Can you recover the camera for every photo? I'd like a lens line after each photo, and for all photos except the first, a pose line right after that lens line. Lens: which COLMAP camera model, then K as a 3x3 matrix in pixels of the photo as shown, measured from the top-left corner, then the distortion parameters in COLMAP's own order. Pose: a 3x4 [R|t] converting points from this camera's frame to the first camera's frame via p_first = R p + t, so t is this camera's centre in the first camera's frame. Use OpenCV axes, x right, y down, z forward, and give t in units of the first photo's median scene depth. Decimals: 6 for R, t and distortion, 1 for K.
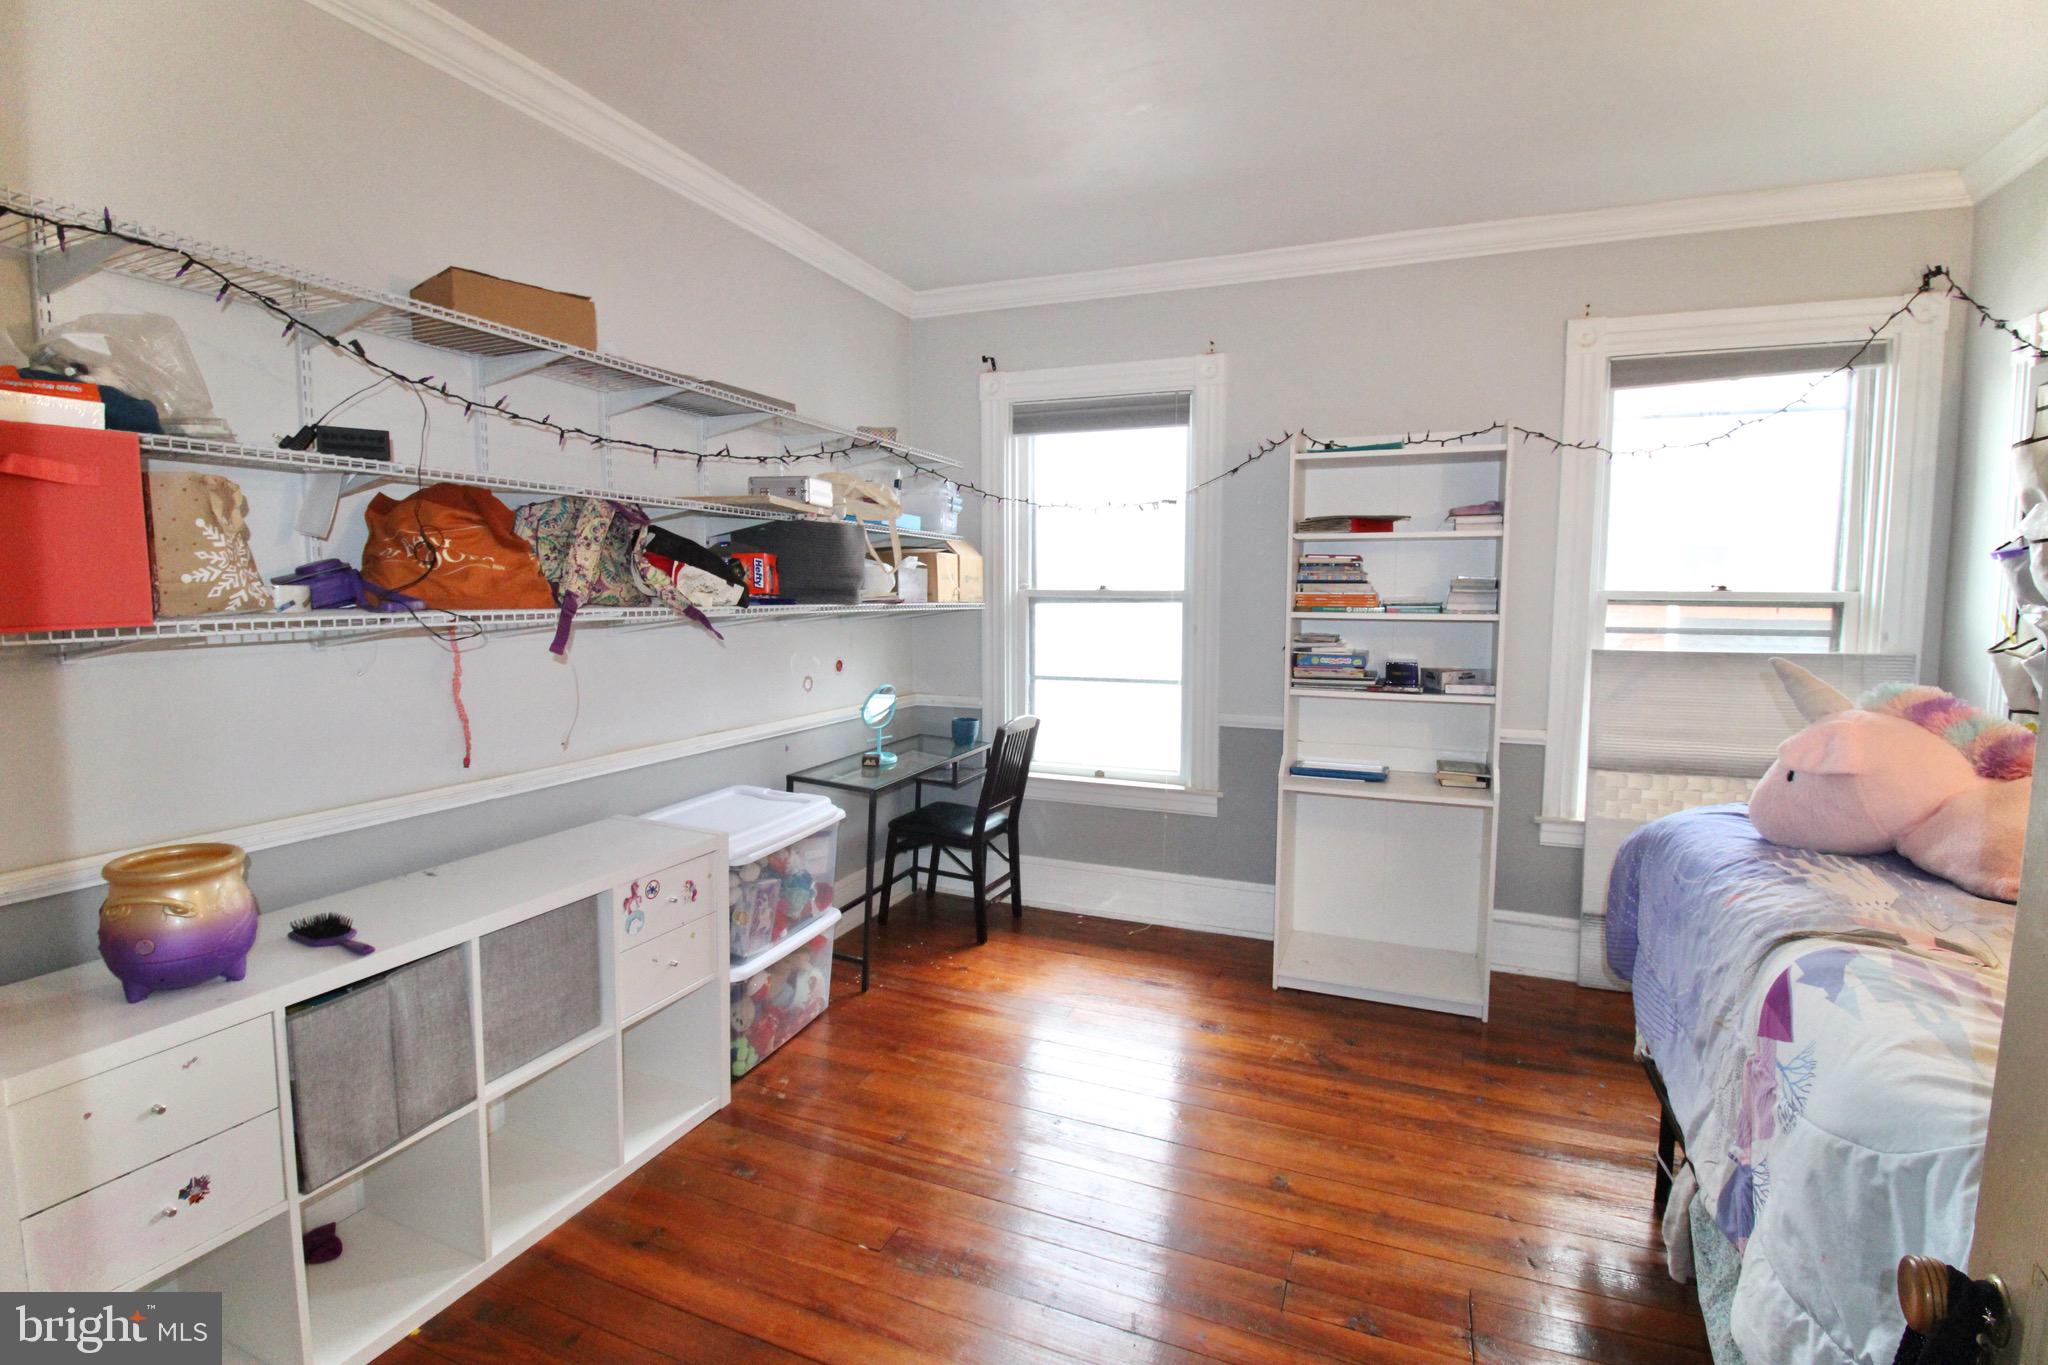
lens RADIAL K [[946.6, 0, 1040.0], [0, 946.6, 676.3], [0, 0, 1]] dist [-0.004314, -0.004542]
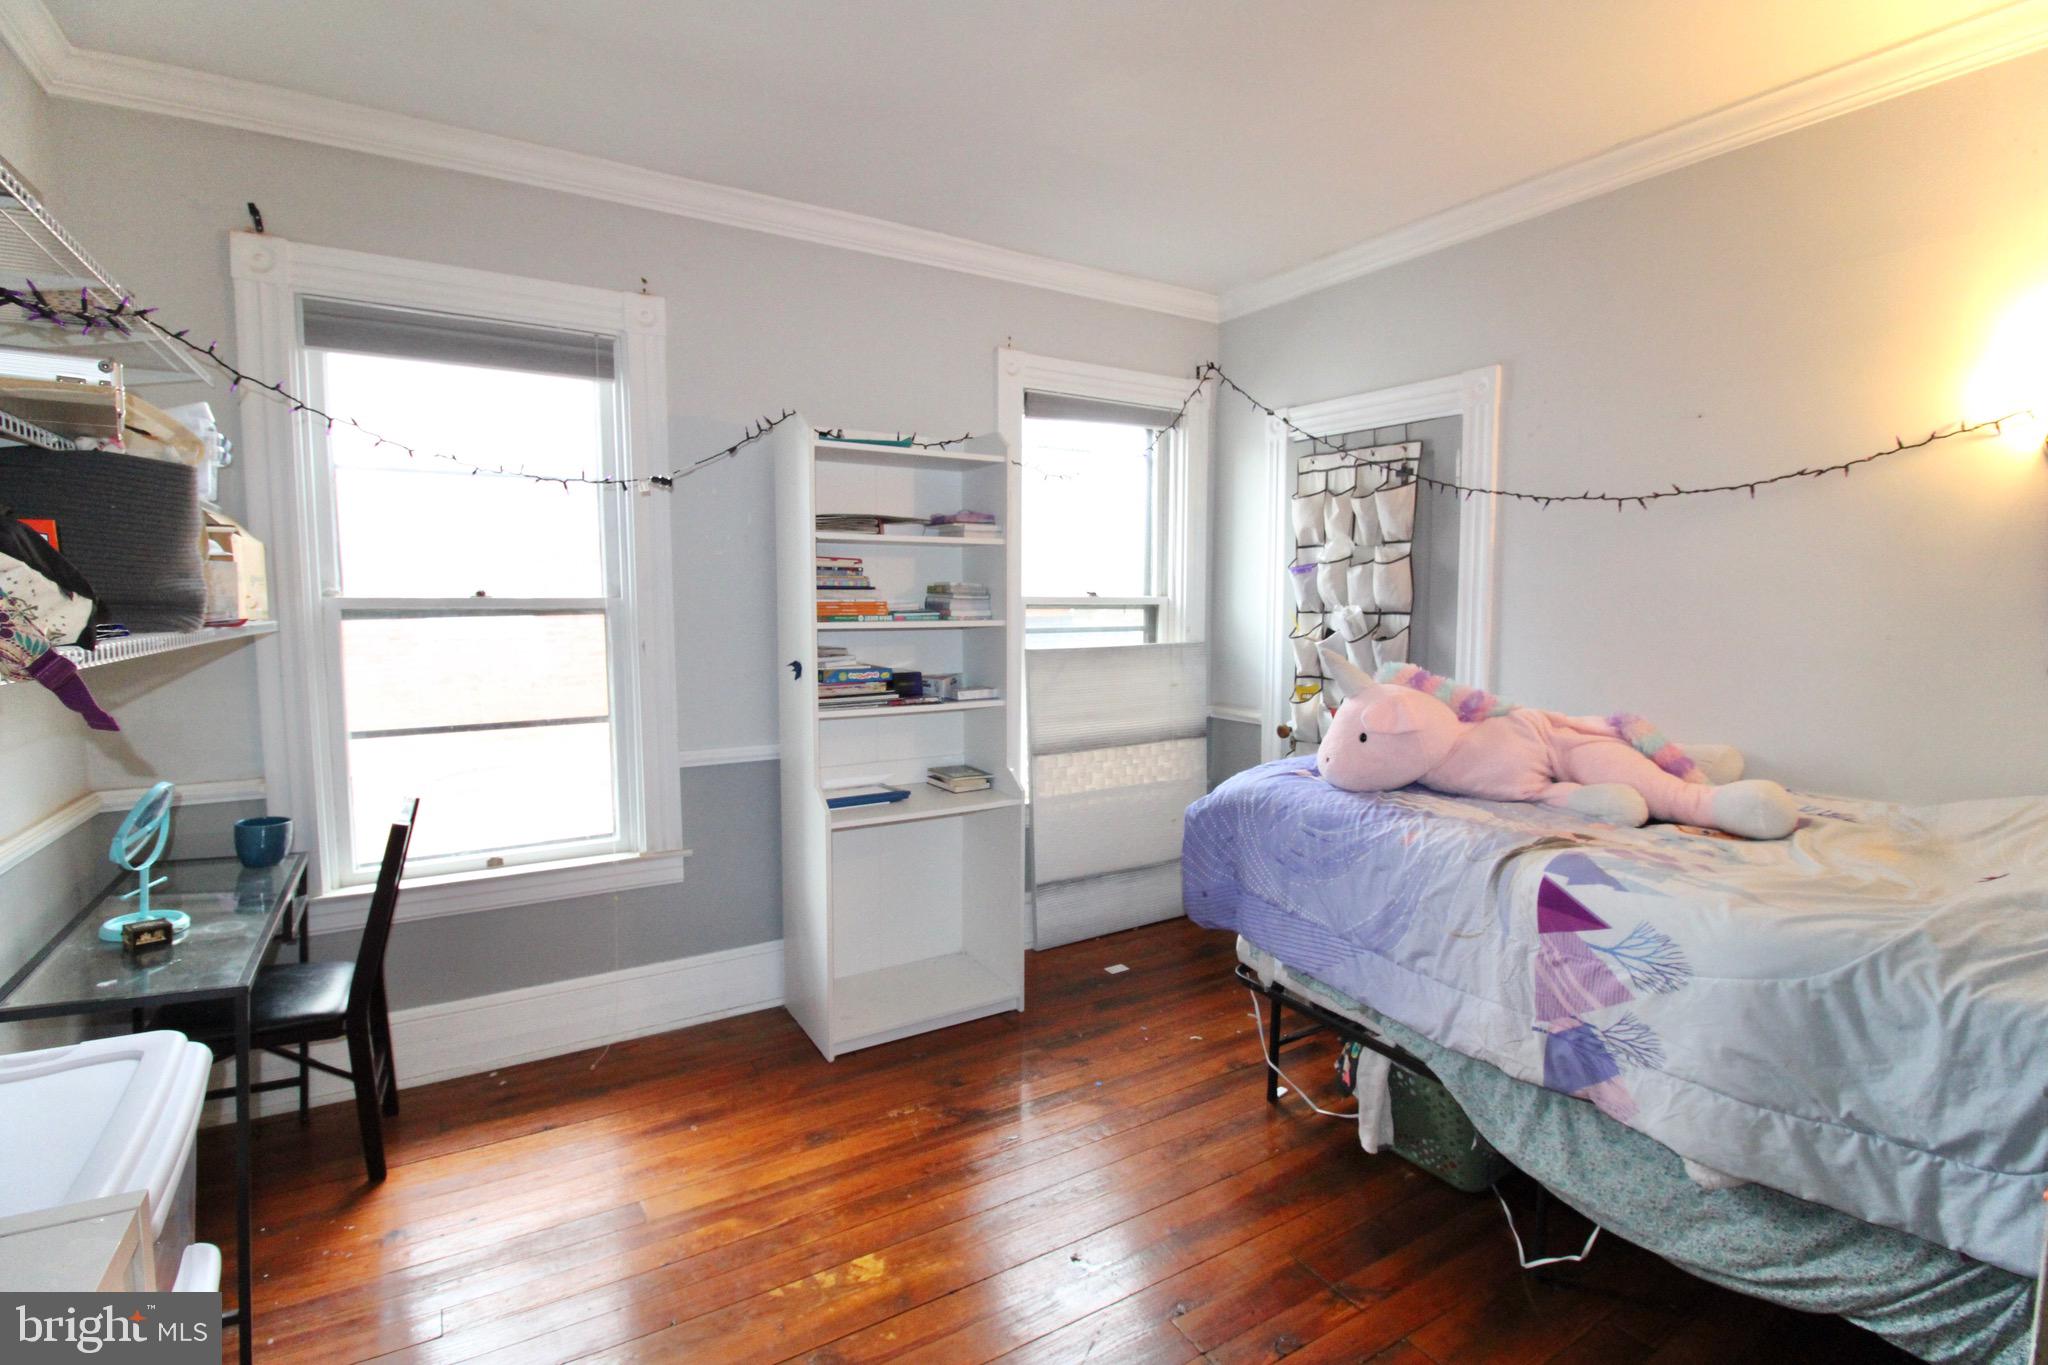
lens RADIAL K [[946.6, 0, 1025.1], [0, 946.6, 677.0], [0, 0, 1]] dist [-0.004314, -0.004542]
pose [[0.599725, -0.072437, 0.796921, -0.309503], [0.074336, 0.996631, 0.034648, -0.034562], [-0.796746, 0.038460, 0.603089, 0.331056]]
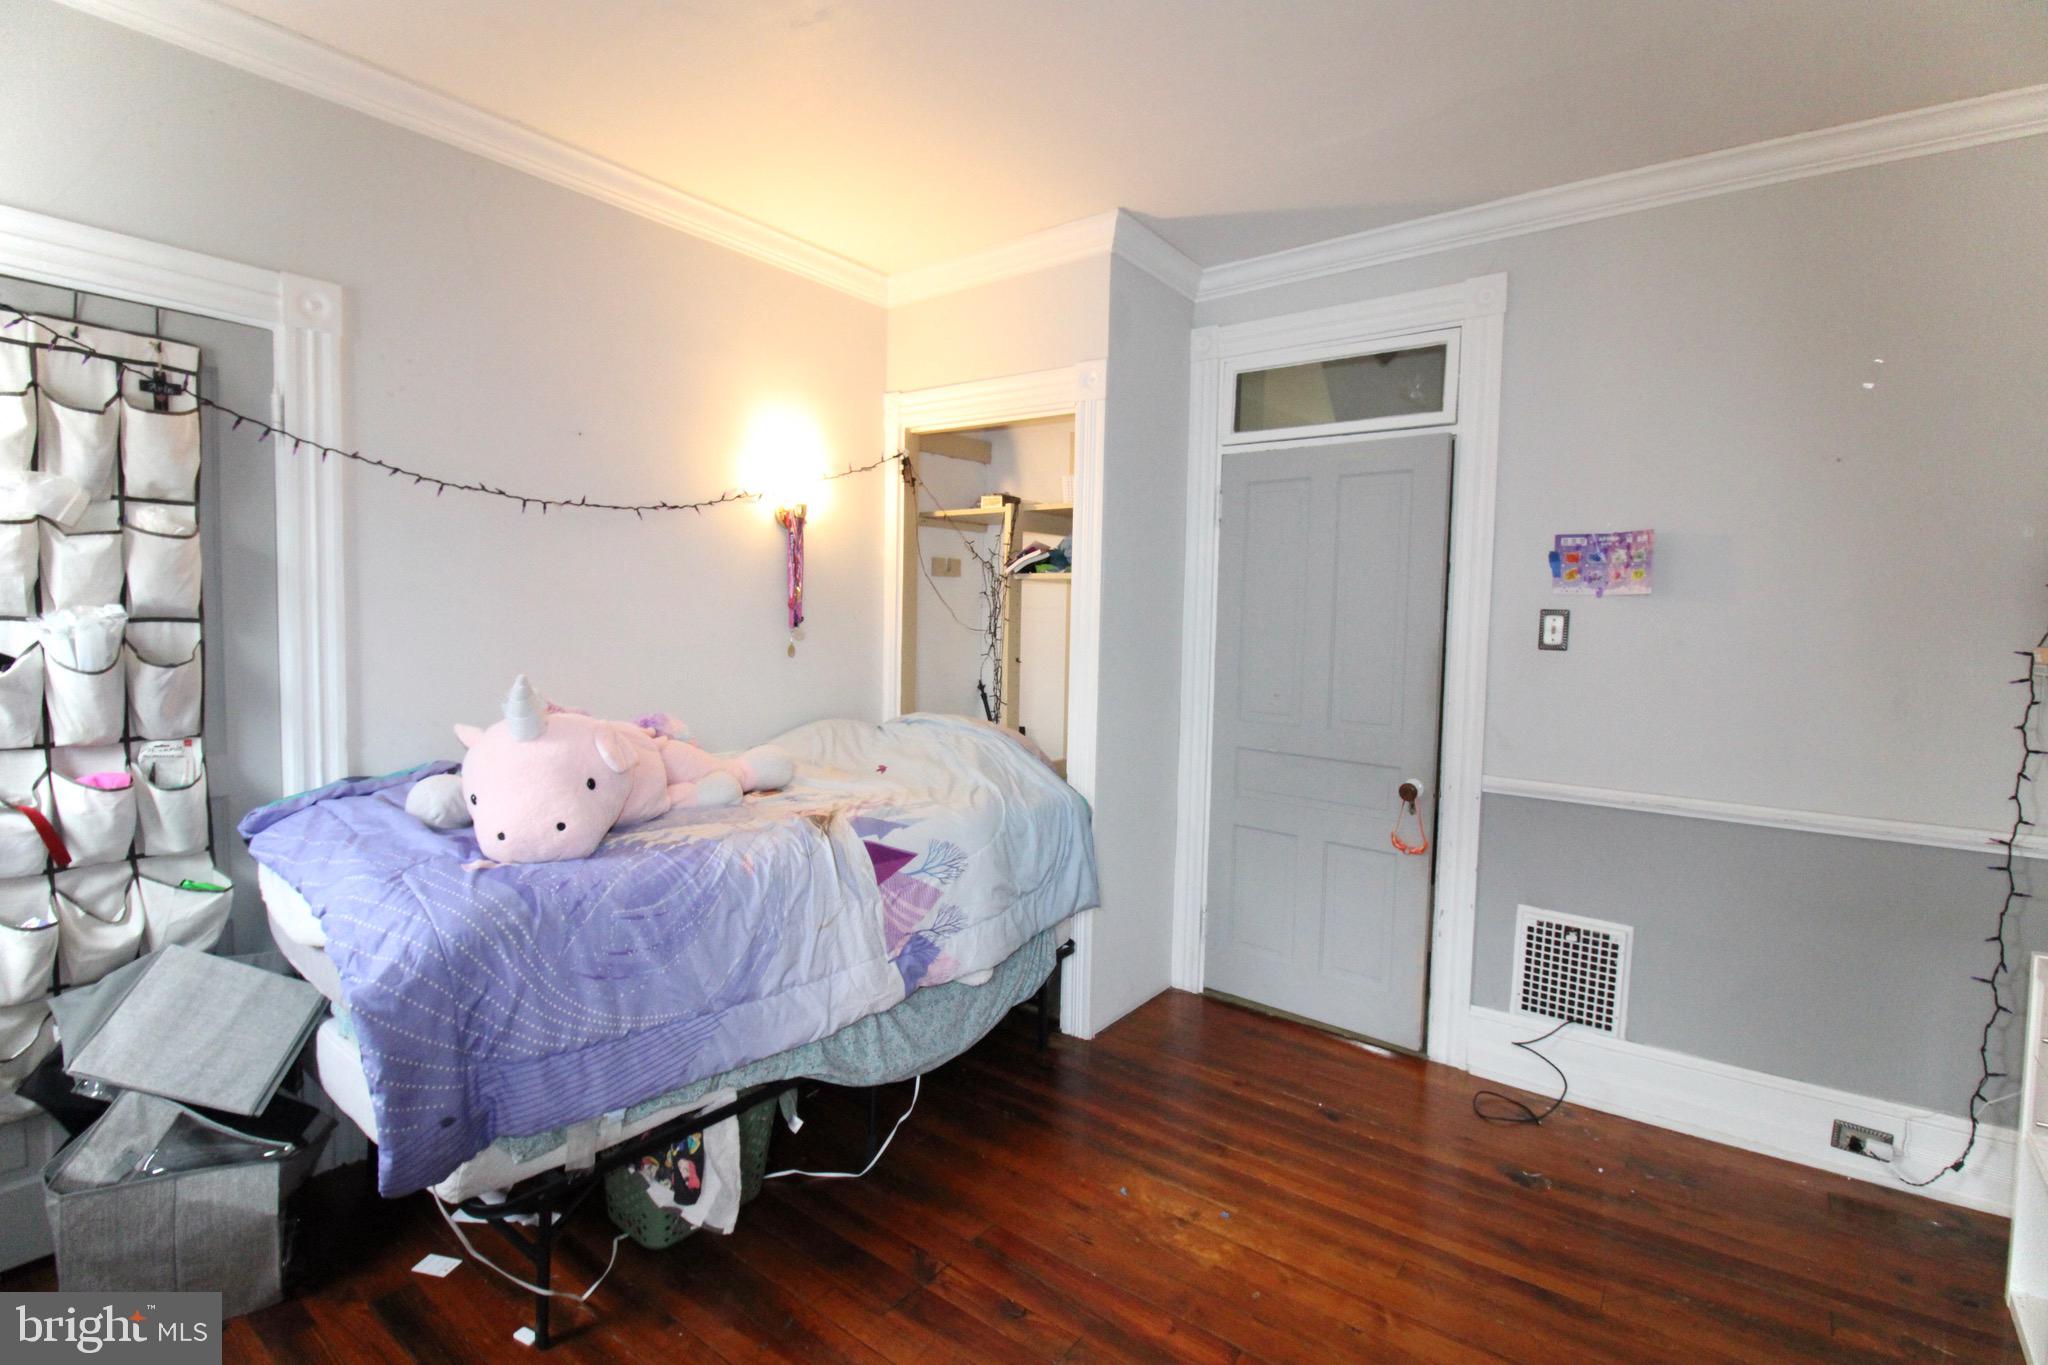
lens RADIAL K [[946.6, 0, 1030.8], [0, 946.6, 676.1], [0, 0, 1]] dist [-0.004314, -0.004542]
pose [[-0.961920, -0.043145, 0.269903, 0.039210], [-0.001567, 0.988317, 0.152403, -0.095710], [-0.273325, 0.146177, -0.950750, 1.051550]]
